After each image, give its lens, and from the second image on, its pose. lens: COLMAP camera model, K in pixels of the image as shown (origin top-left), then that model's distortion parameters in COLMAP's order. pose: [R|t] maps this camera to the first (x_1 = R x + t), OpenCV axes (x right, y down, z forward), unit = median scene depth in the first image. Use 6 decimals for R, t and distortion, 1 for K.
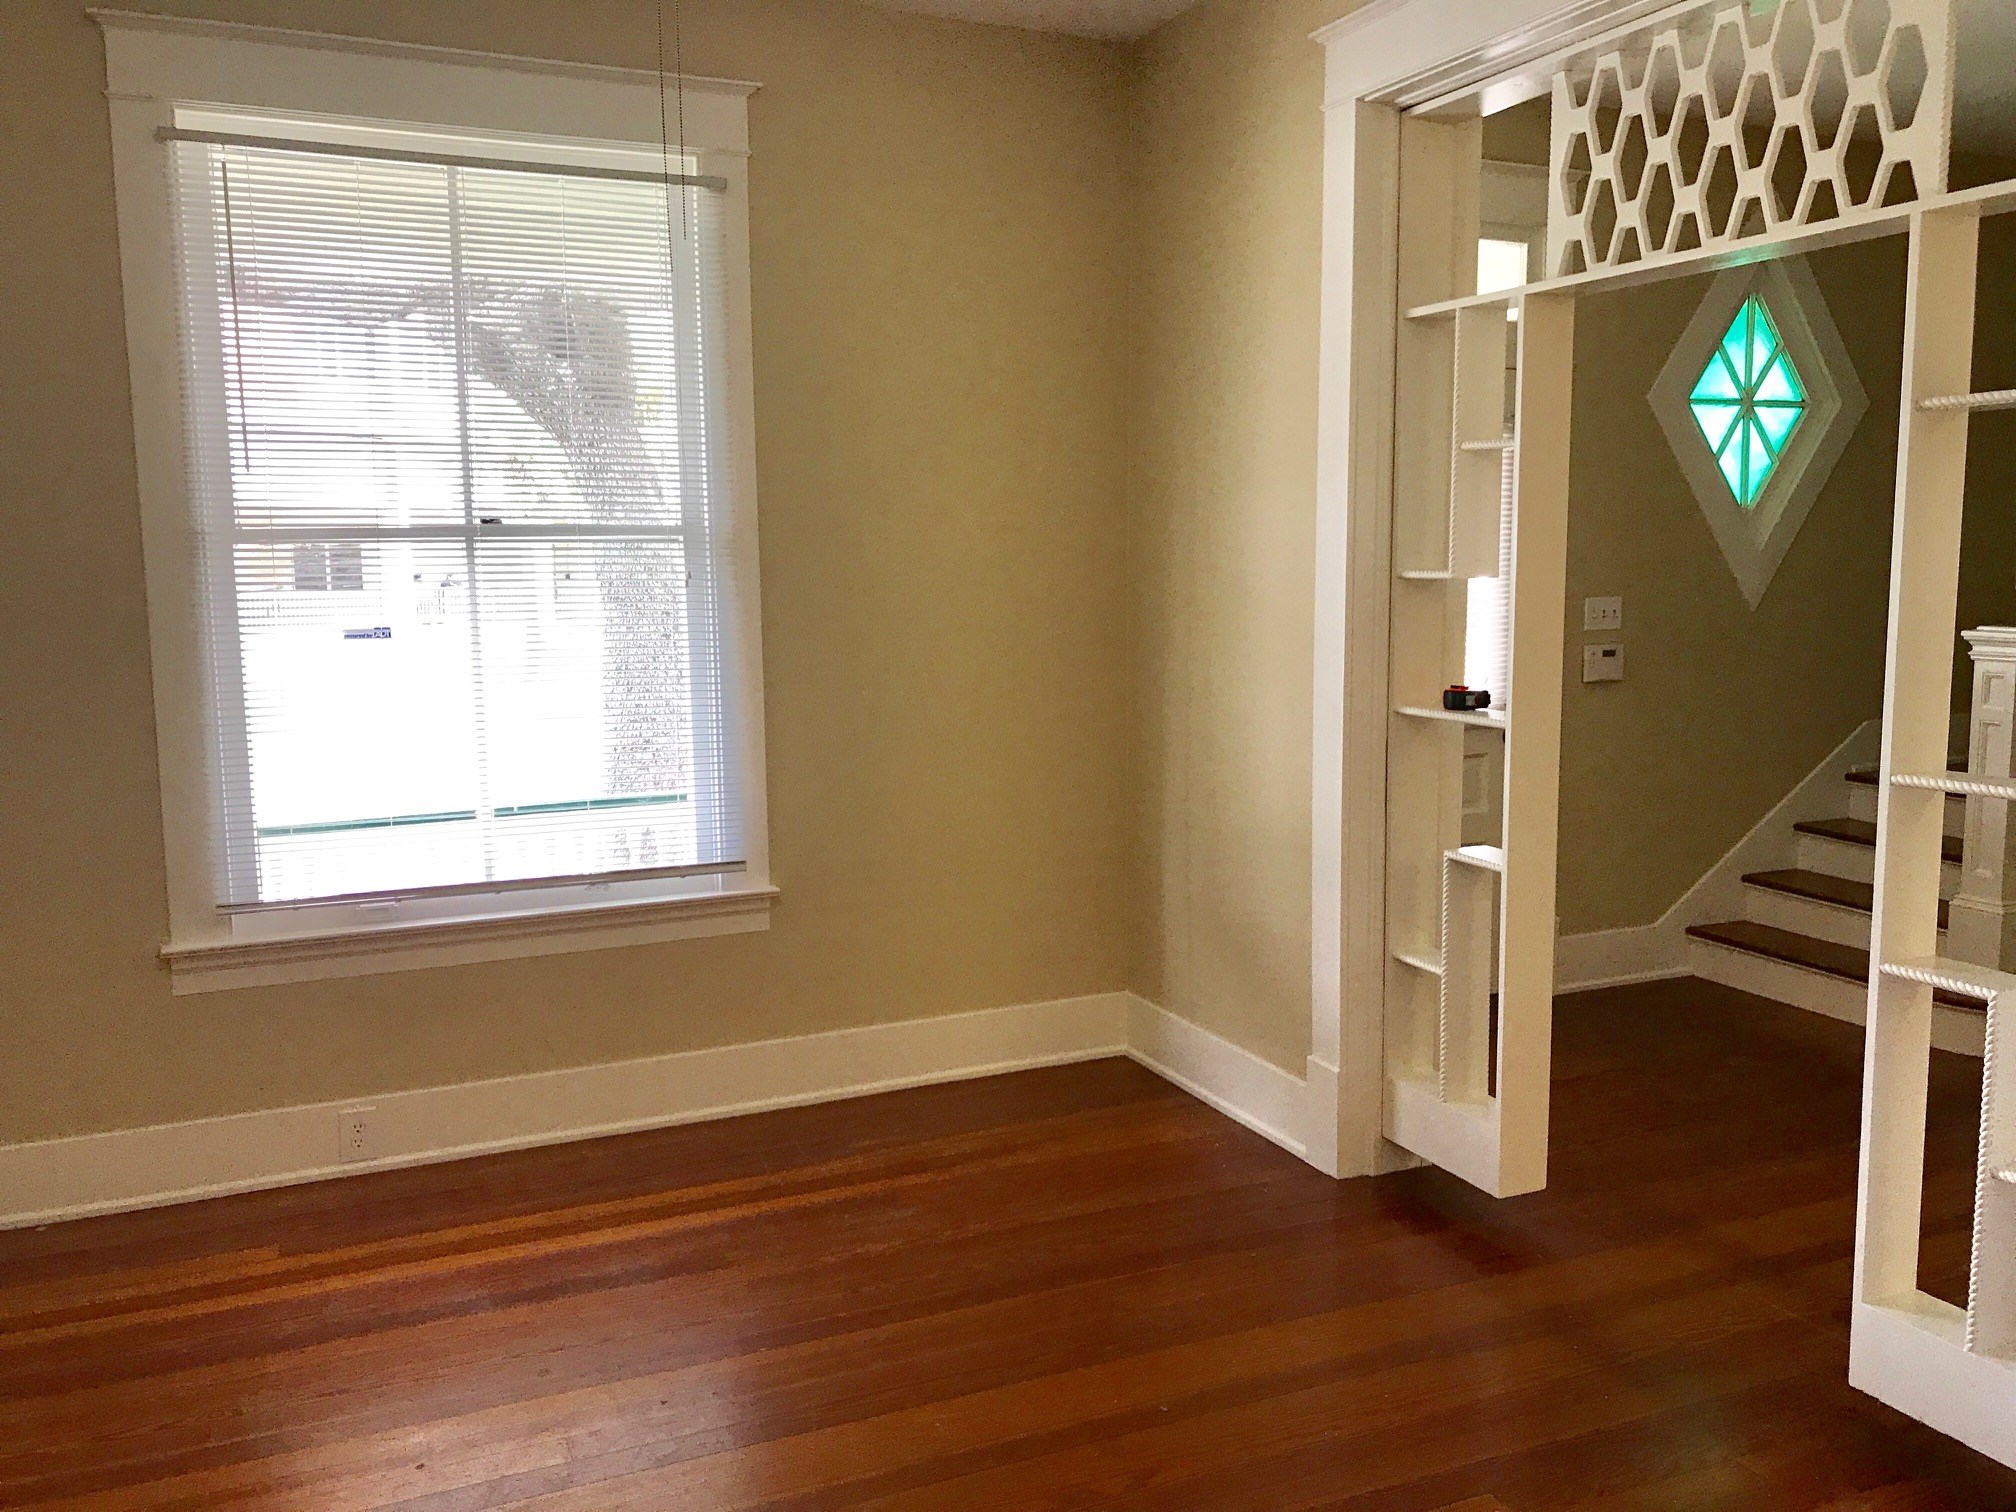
lens RADIAL K [[1622.2, 0, 1007.2], [0, 1622.2, 736.1], [0, 0, 1]] dist [-0.002449, -0.008041]
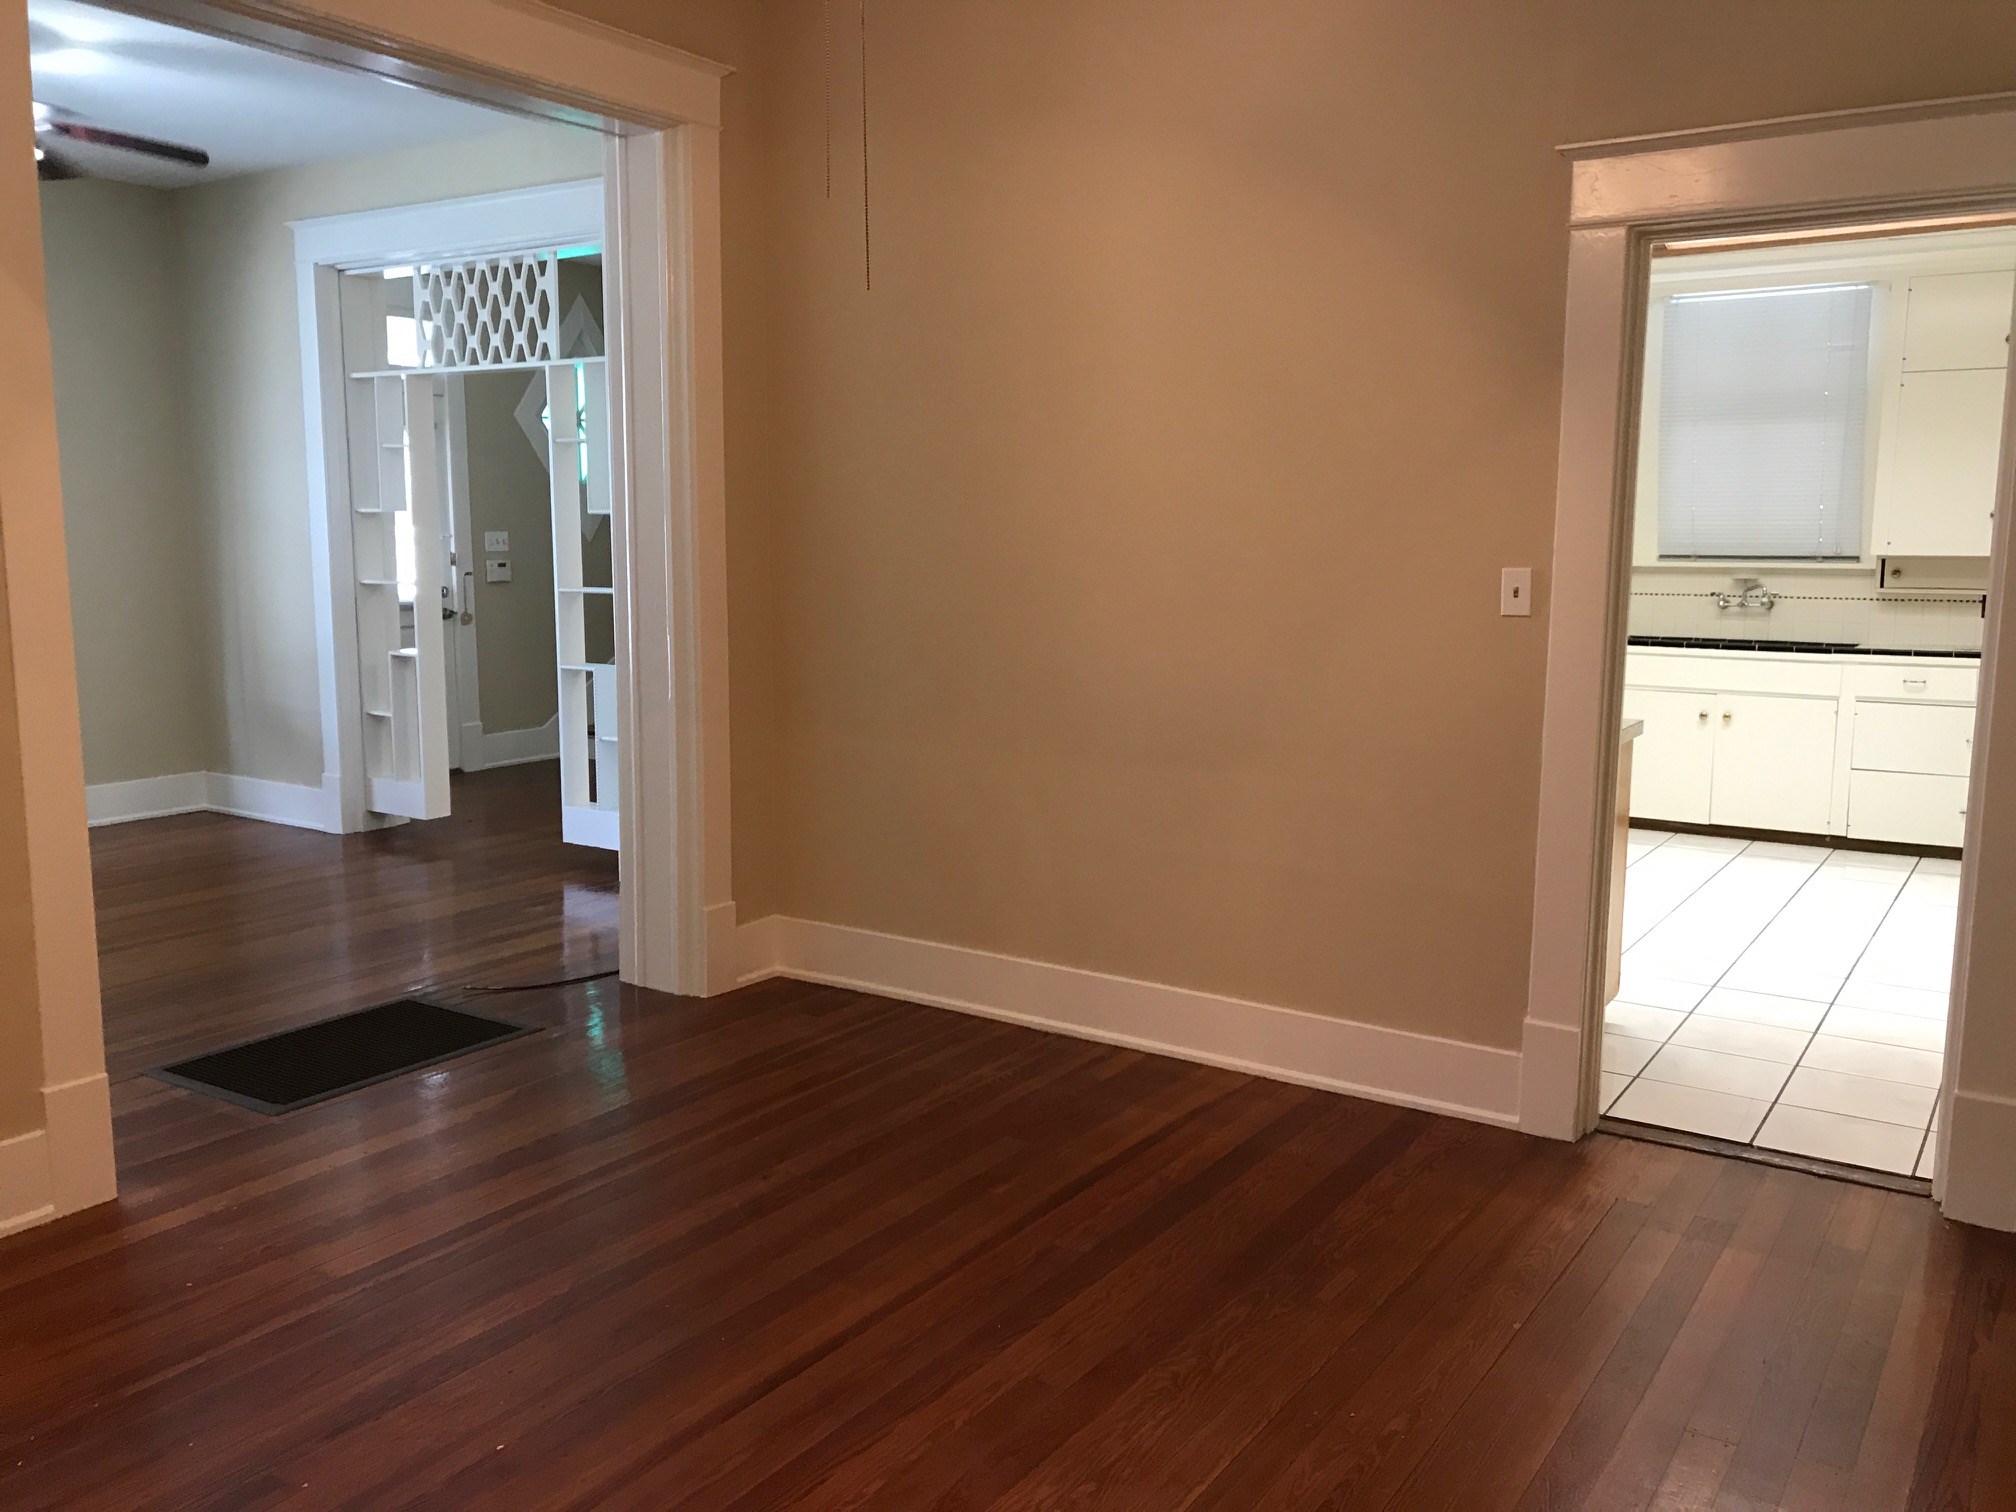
lens RADIAL K [[1658.0, 0, 1001.5], [0, 1658.0, 750.0], [0, 0, 1]] dist [0.016382, 0.006998]
pose [[0.841473, -0.062554, 0.536666, -0.188018], [0.049101, 0.998019, 0.039341, 0.143132], [-0.538064, -0.006754, 0.842877, -1.066858]]
